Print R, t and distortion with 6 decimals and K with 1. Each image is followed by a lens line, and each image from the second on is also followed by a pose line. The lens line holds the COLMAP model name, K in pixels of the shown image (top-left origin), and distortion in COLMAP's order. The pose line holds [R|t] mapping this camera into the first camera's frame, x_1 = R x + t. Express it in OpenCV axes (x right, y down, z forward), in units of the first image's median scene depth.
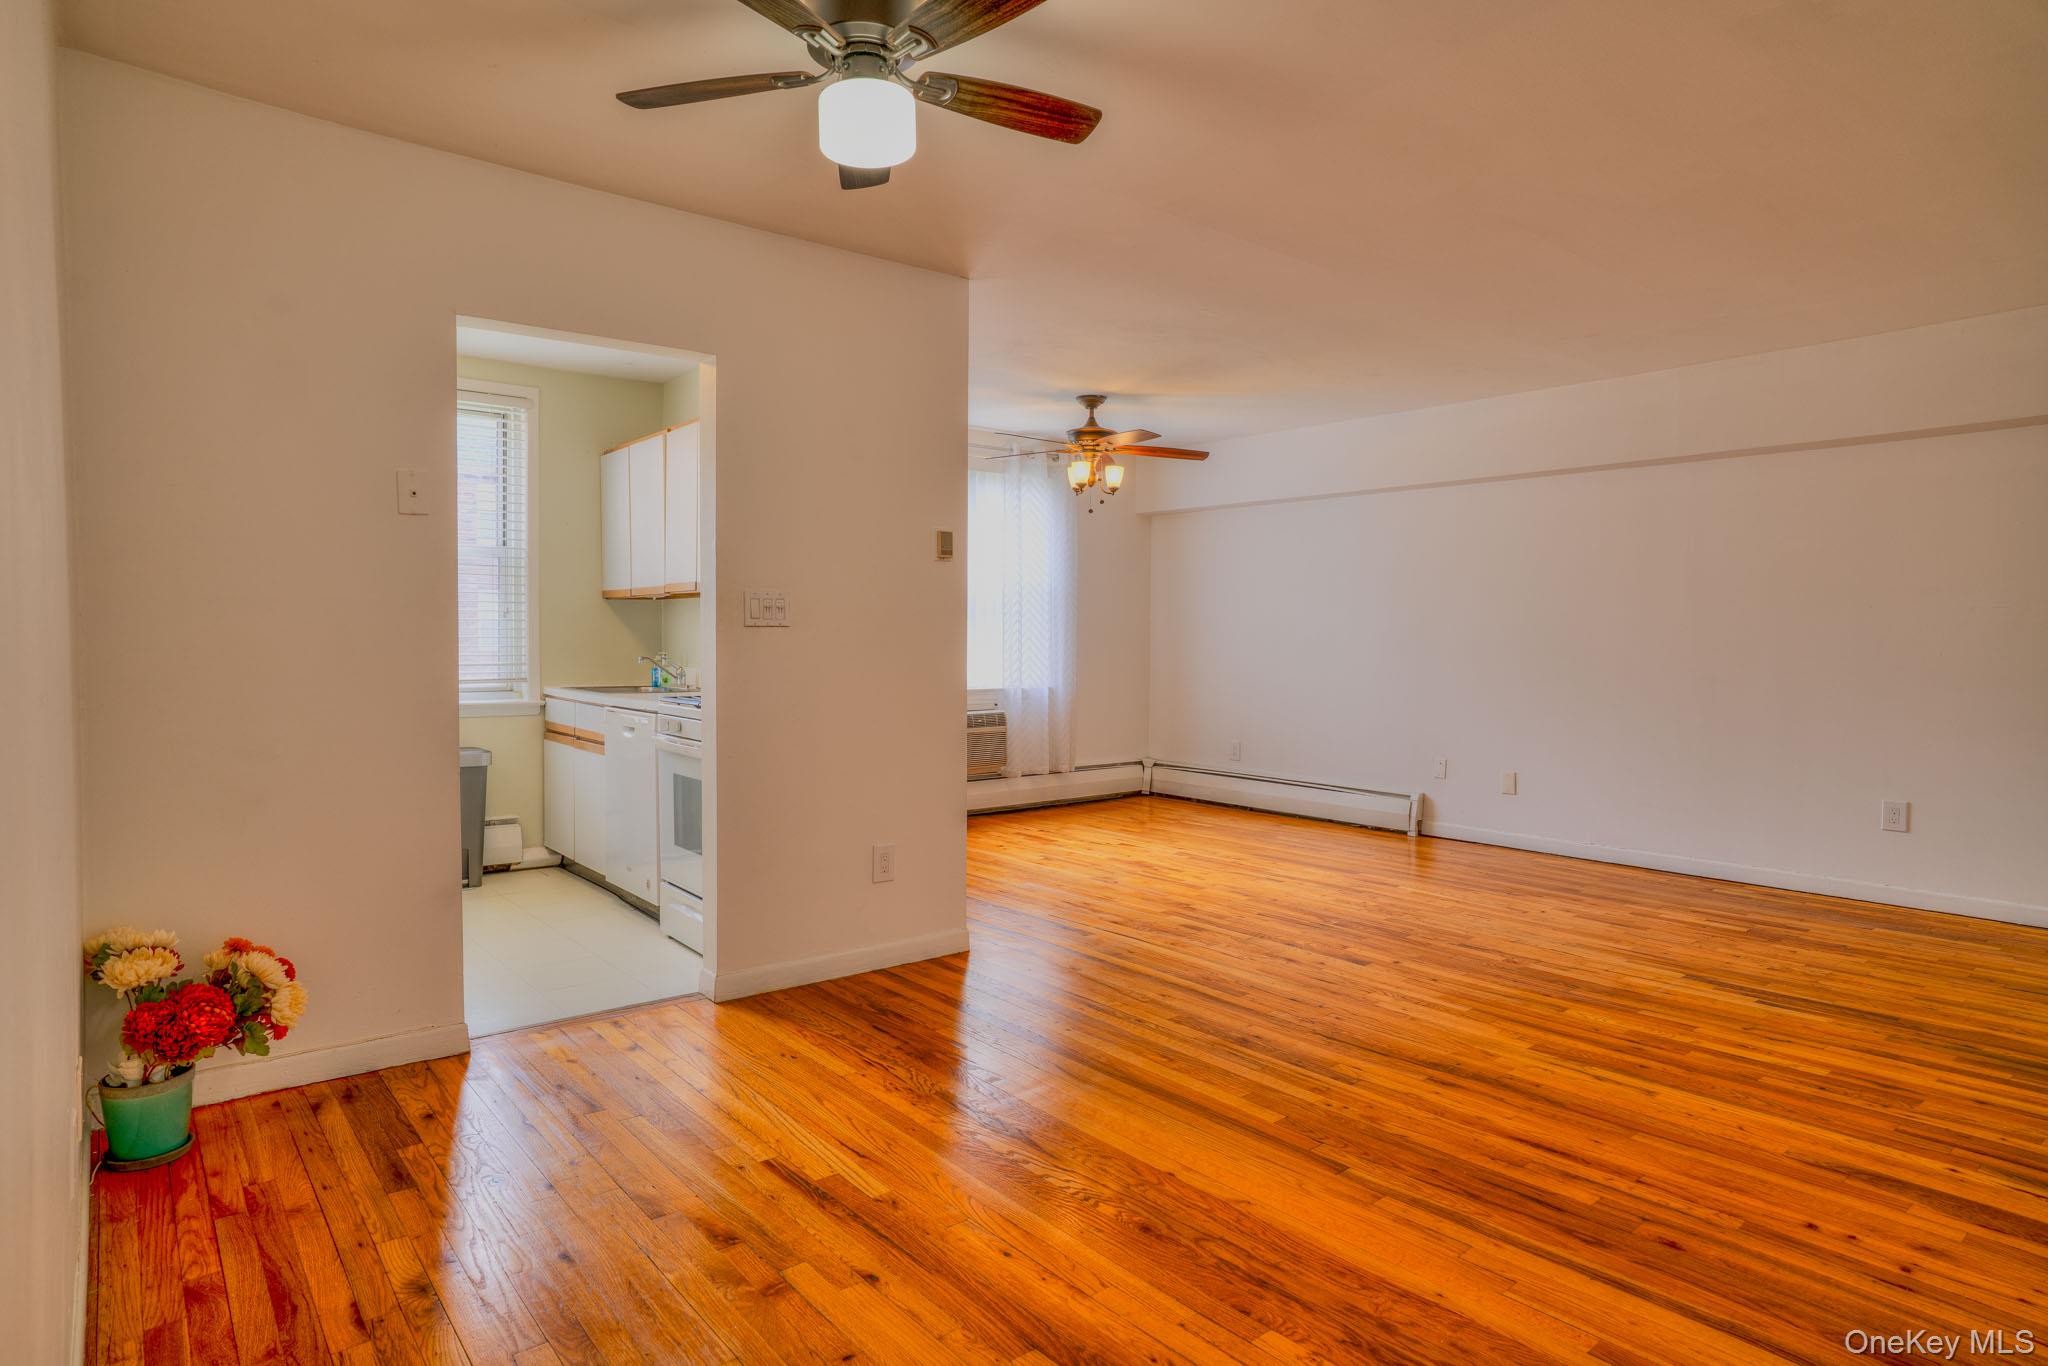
lens RADIAL K [[1145.2, 0, 1010.5], [0, 1145.2, 679.6], [0, 0, 1]] dist [-0.051581, 0.040944]
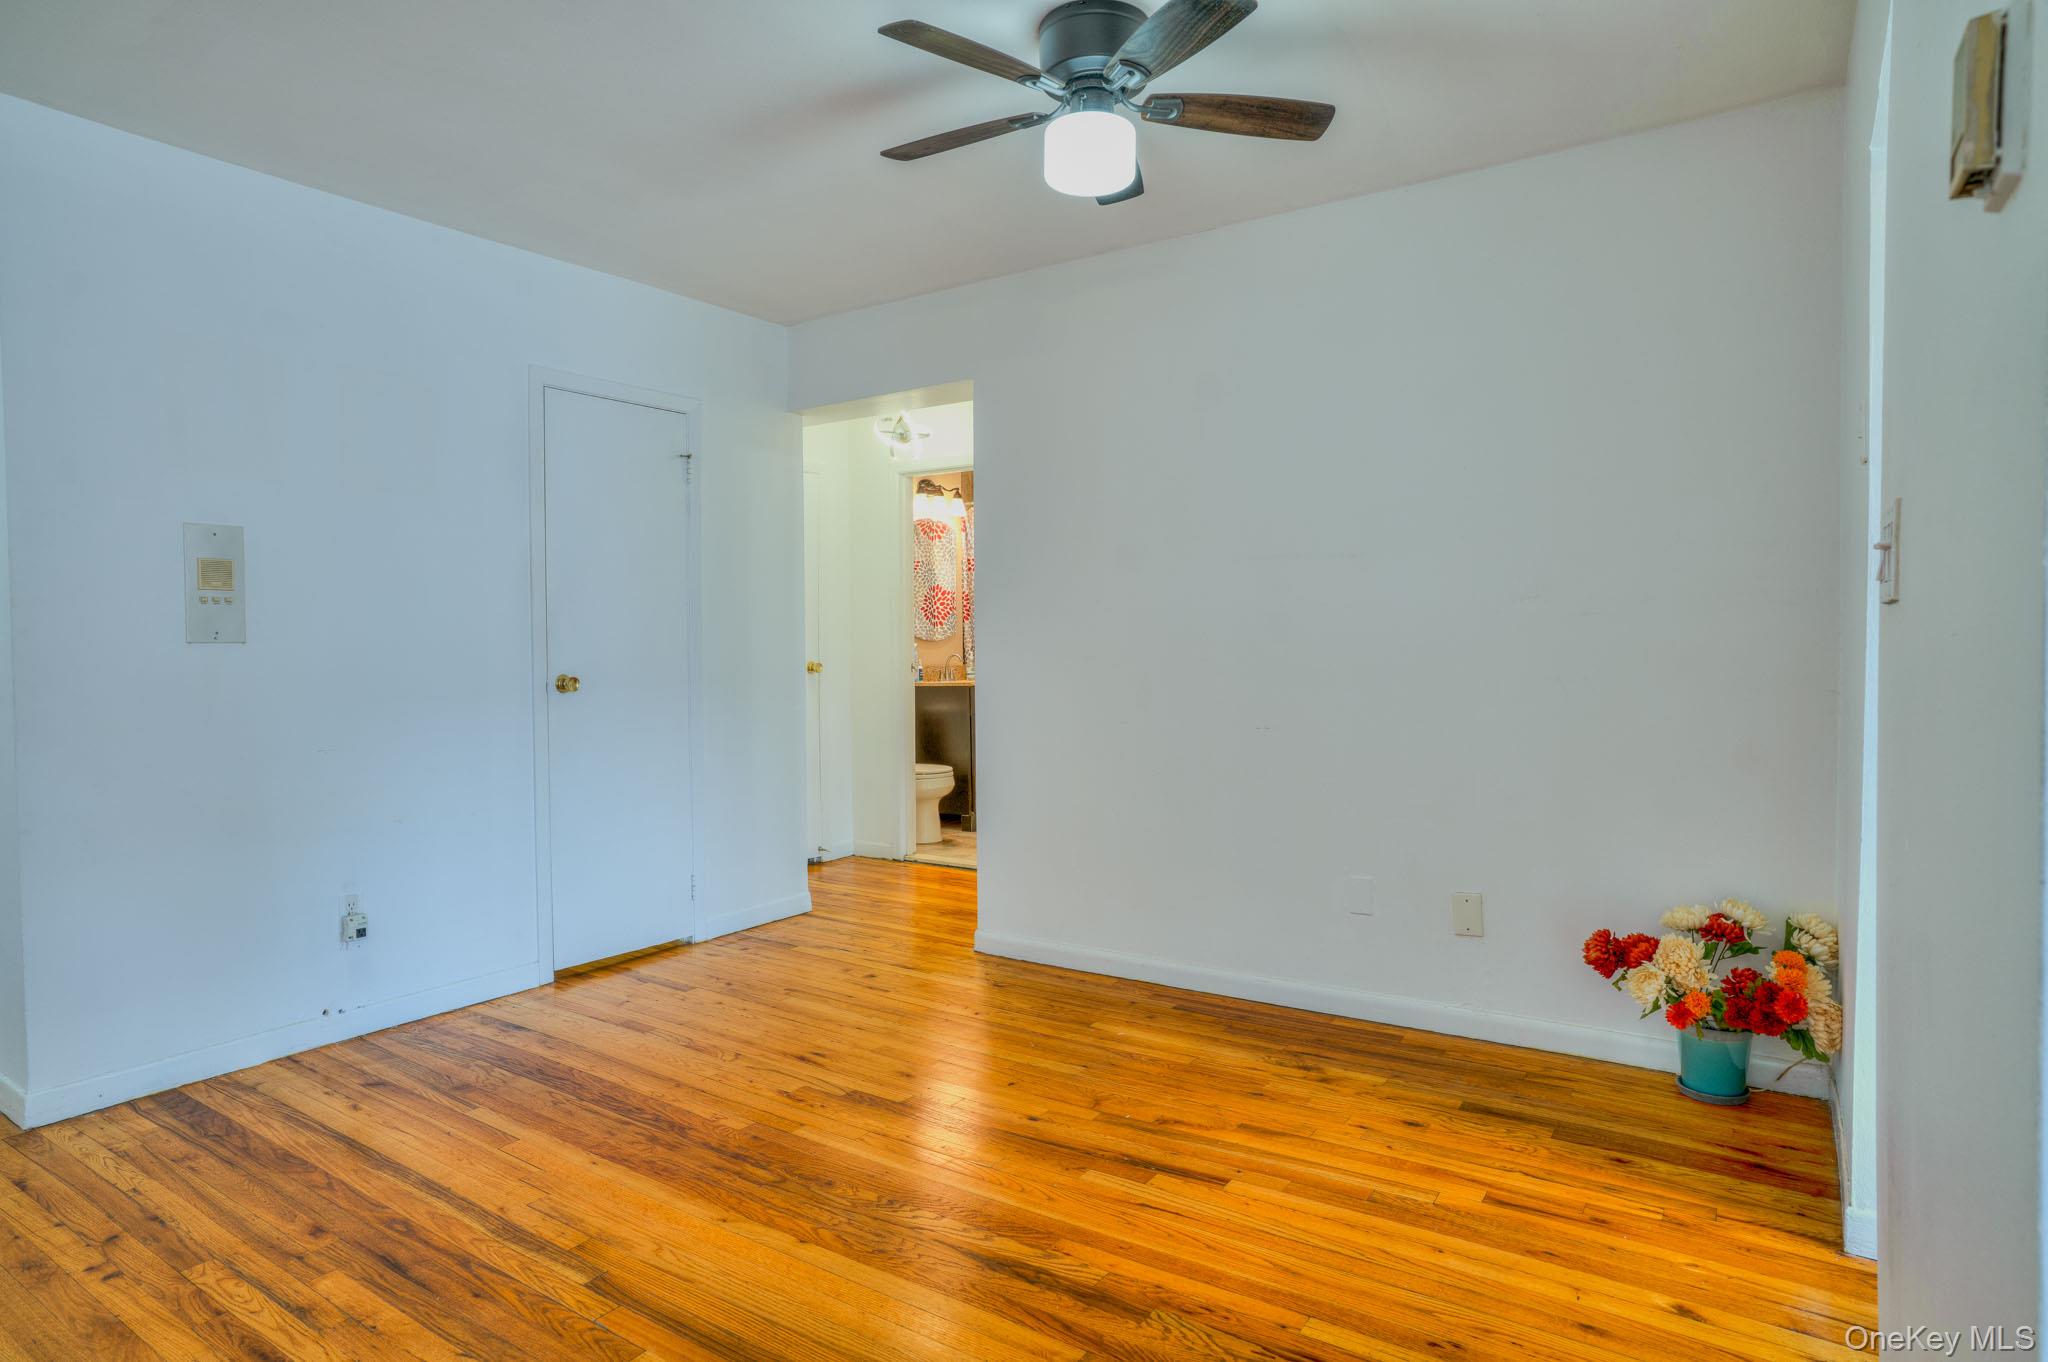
lens RADIAL K [[1145.2, 0, 1010.5], [0, 1145.2, 677.6], [0, 0, 1]] dist [-0.051581, 0.040944]
pose [[-0.959017, 0.012746, -0.283061, 0.174681], [-0.005520, 0.997958, 0.063639, -0.048467], [0.283294, 0.062593, -0.956988, 1.410966]]
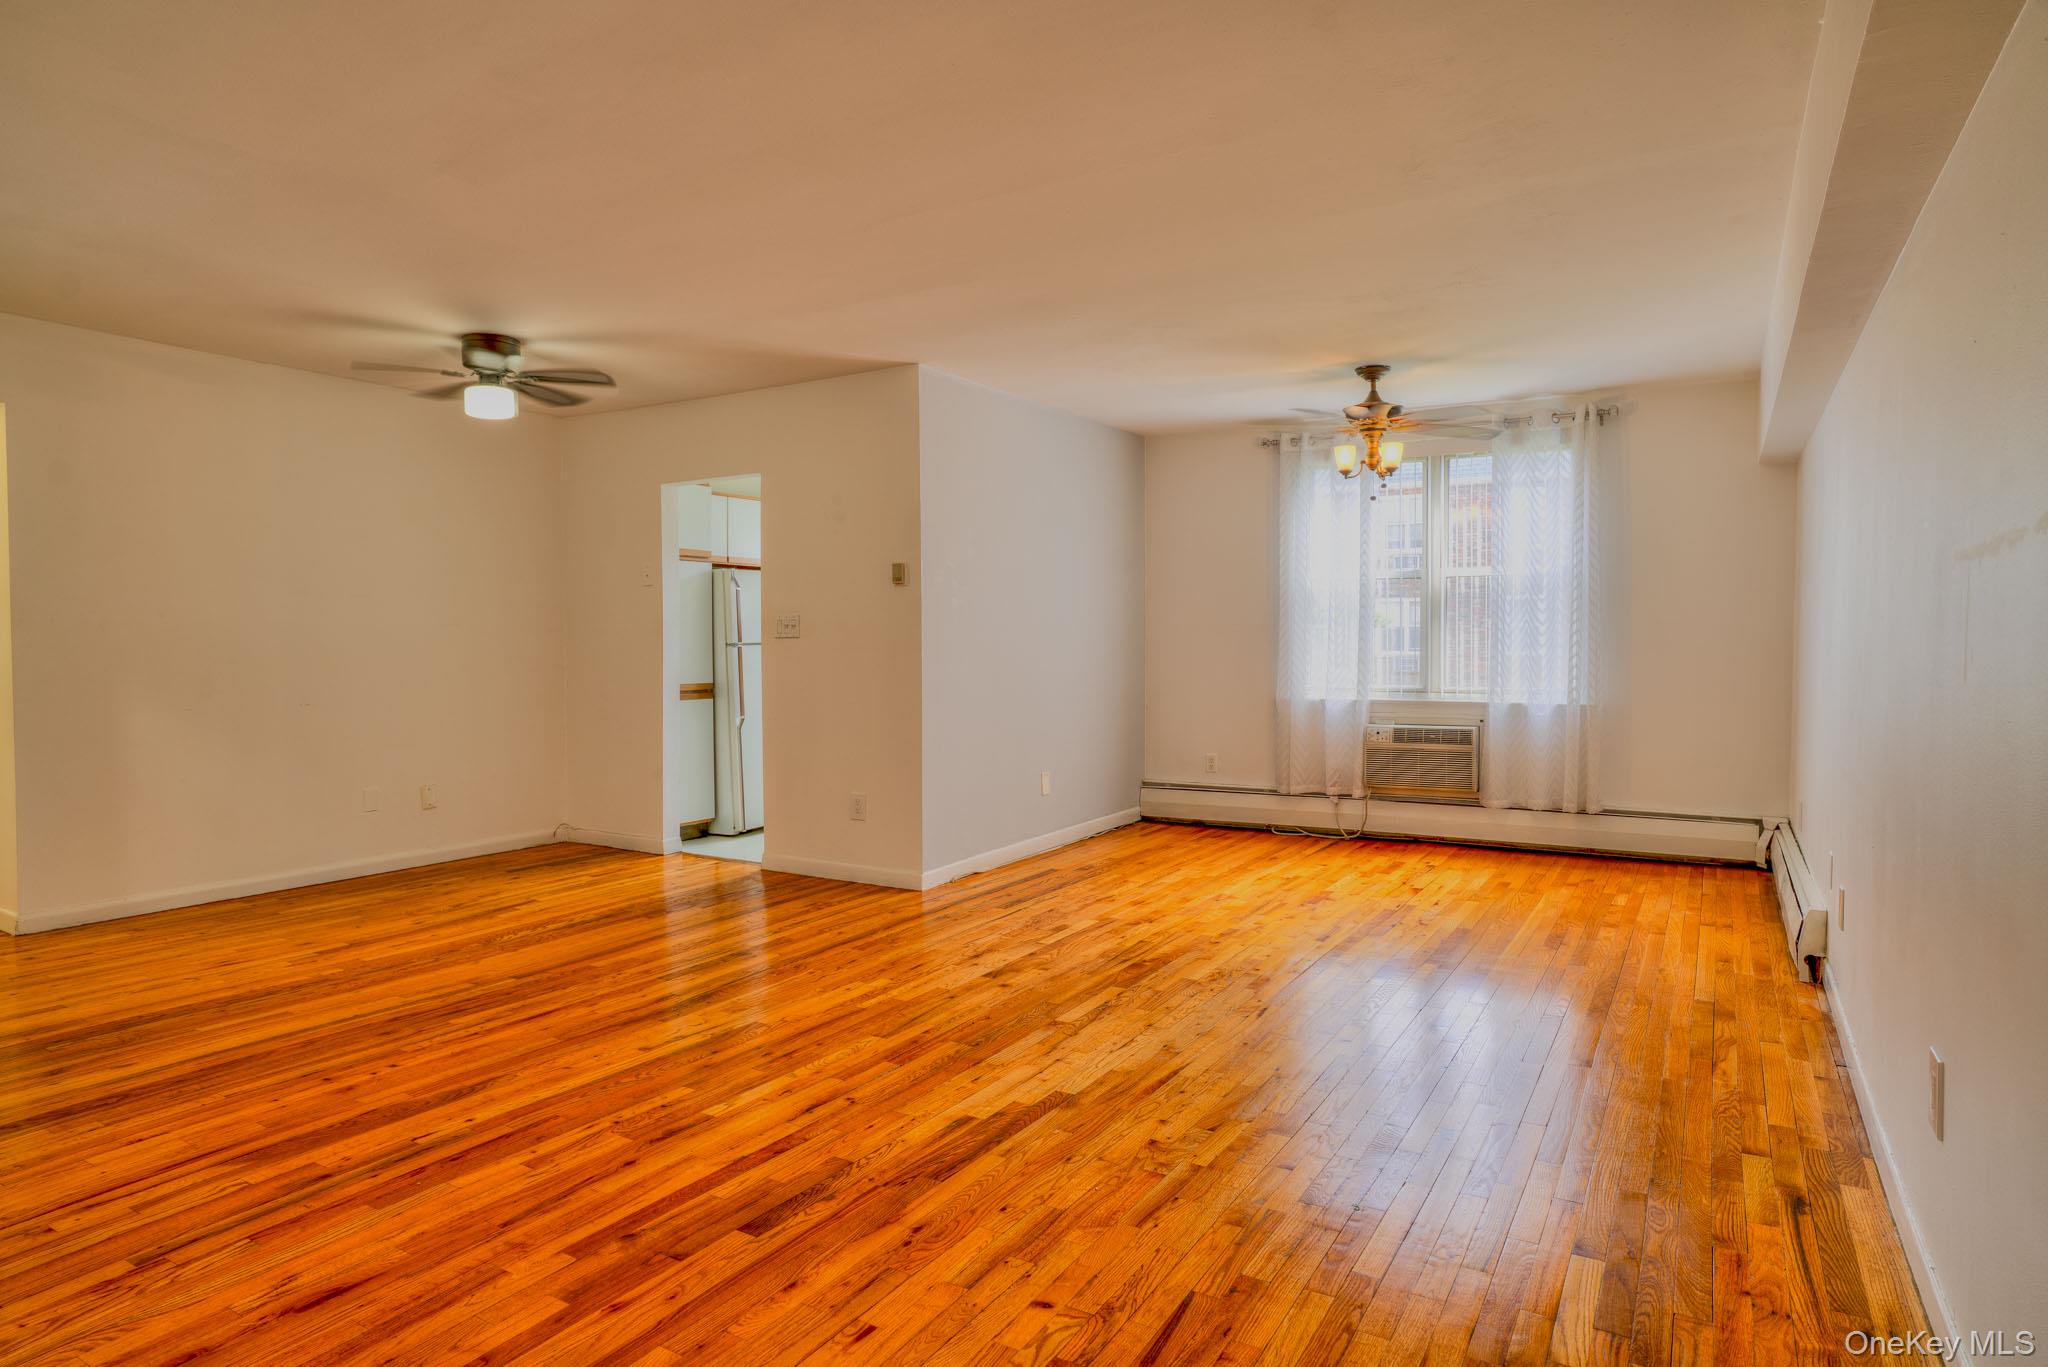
lens RADIAL K [[1177.3, 0, 1000.7], [0, 1177.3, 678.9], [0, 0, 1]] dist [-0.054994, 0.048719]
pose [[0.328514, 0.023940, -0.944196, 1.568766], [-0.030560, 0.999425, 0.014708, -0.025664], [0.944005, 0.024023, 0.329056, 0.834992]]
